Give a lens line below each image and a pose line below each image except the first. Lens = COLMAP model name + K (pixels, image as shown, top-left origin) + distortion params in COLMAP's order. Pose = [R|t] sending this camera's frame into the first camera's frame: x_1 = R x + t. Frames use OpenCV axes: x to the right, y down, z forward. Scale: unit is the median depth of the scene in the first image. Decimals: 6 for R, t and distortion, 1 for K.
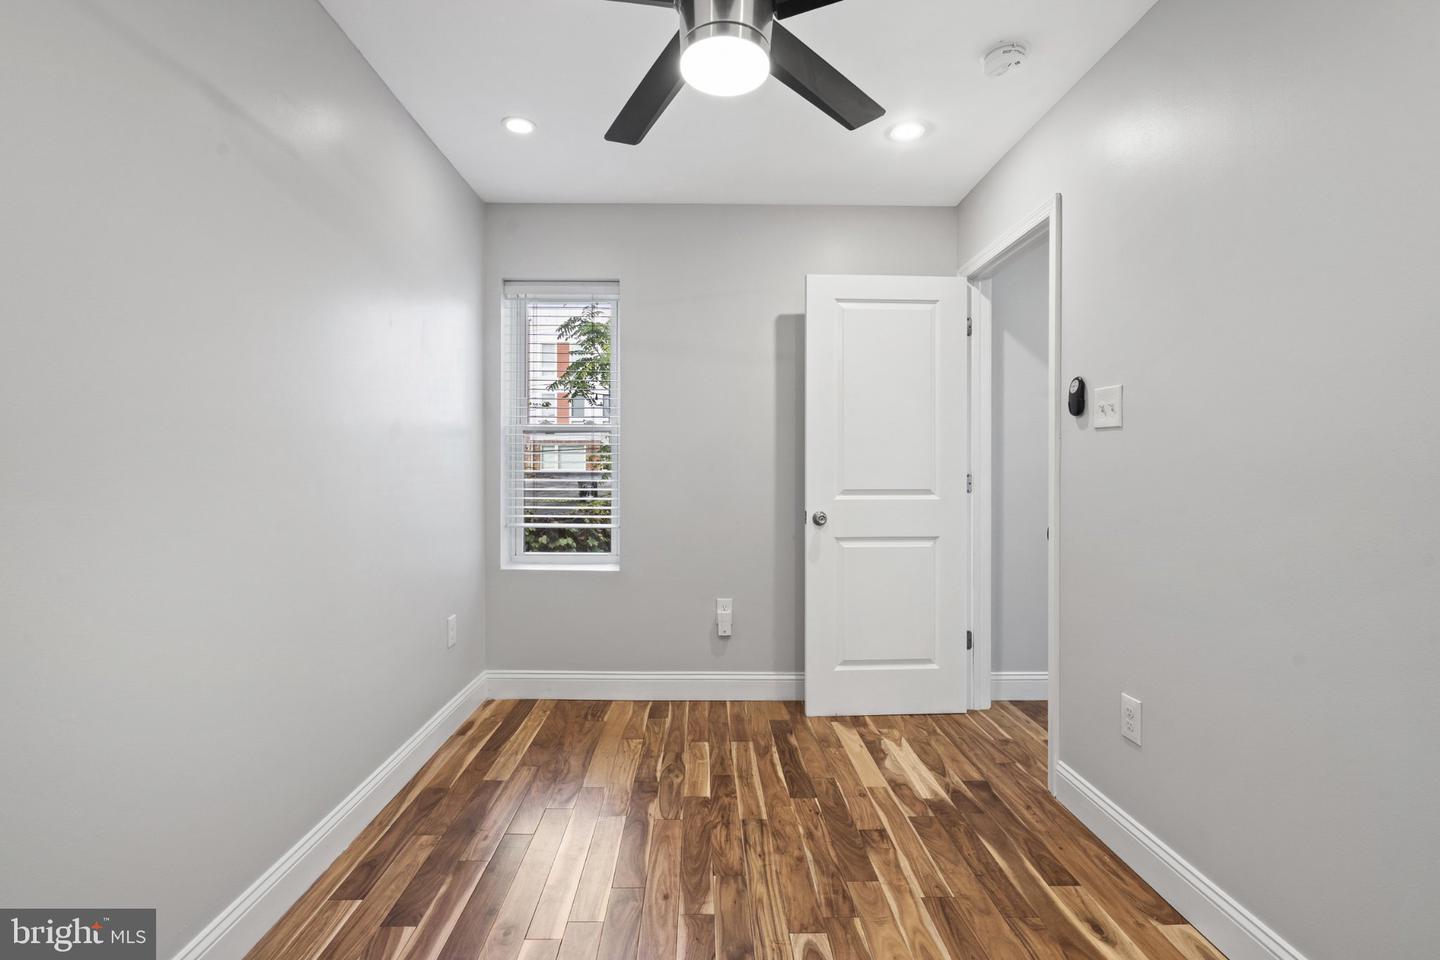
lens RADIAL K [[662.0, 0, 720.1], [0, 662.0, 473.0], [0, 0, 1]] dist [-0.002710, 0.001199]
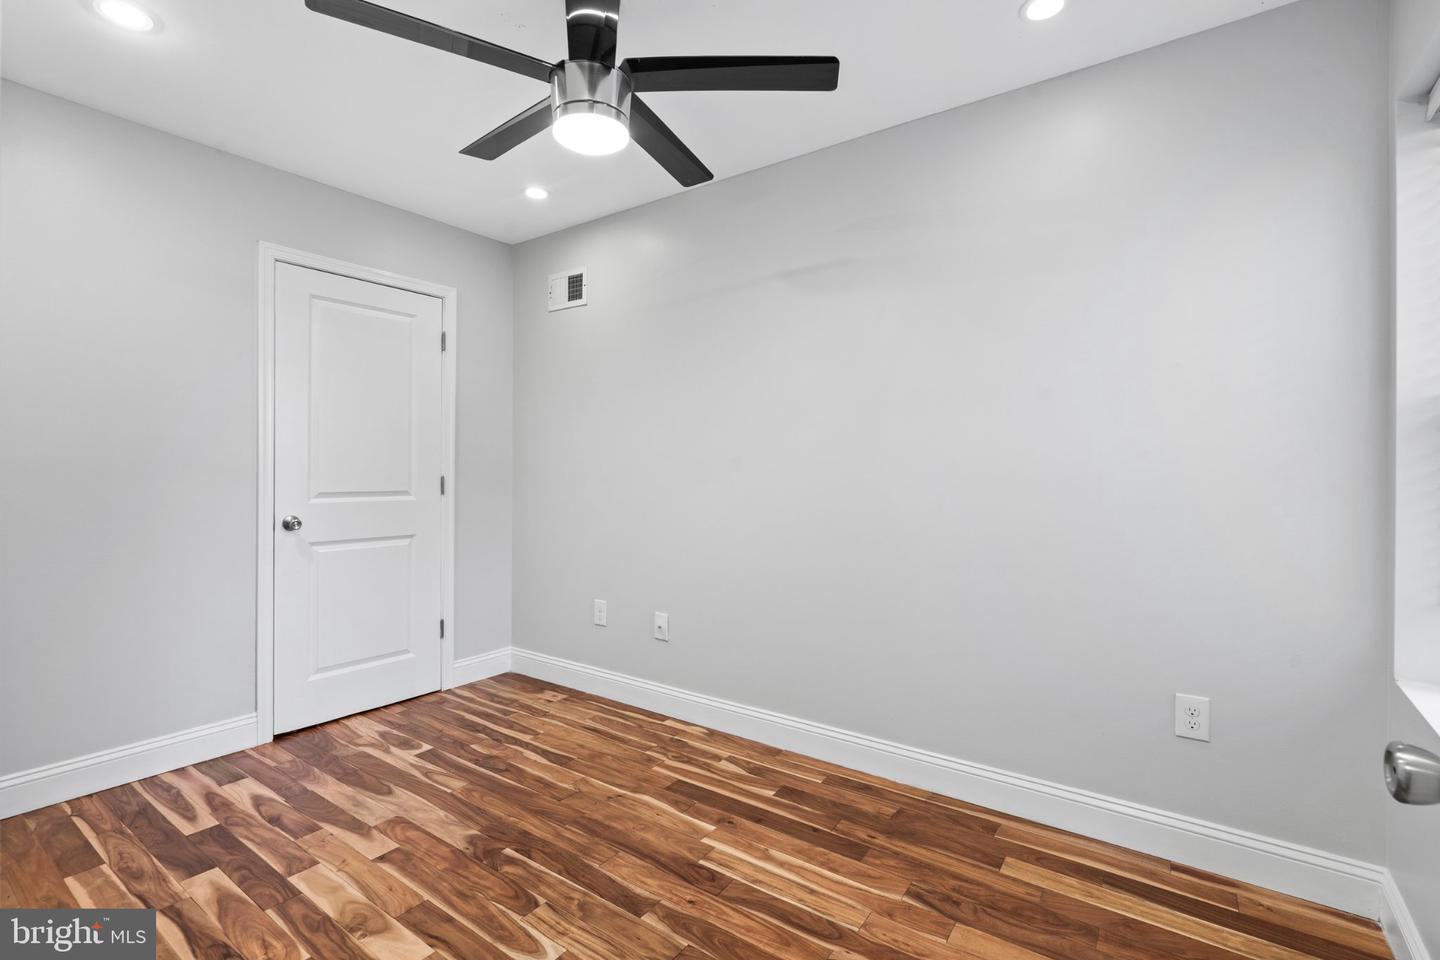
lens RADIAL K [[662.0, 0, 719.6], [0, 662.0, 476.3], [0, 0, 1]] dist [-0.002710, 0.001199]
pose [[-0.612159, -0.004005, -0.790724, 0.640264], [-0.015187, 0.999862, 0.006694, -0.008527], [0.790589, 0.016107, -0.612136, 1.528072]]
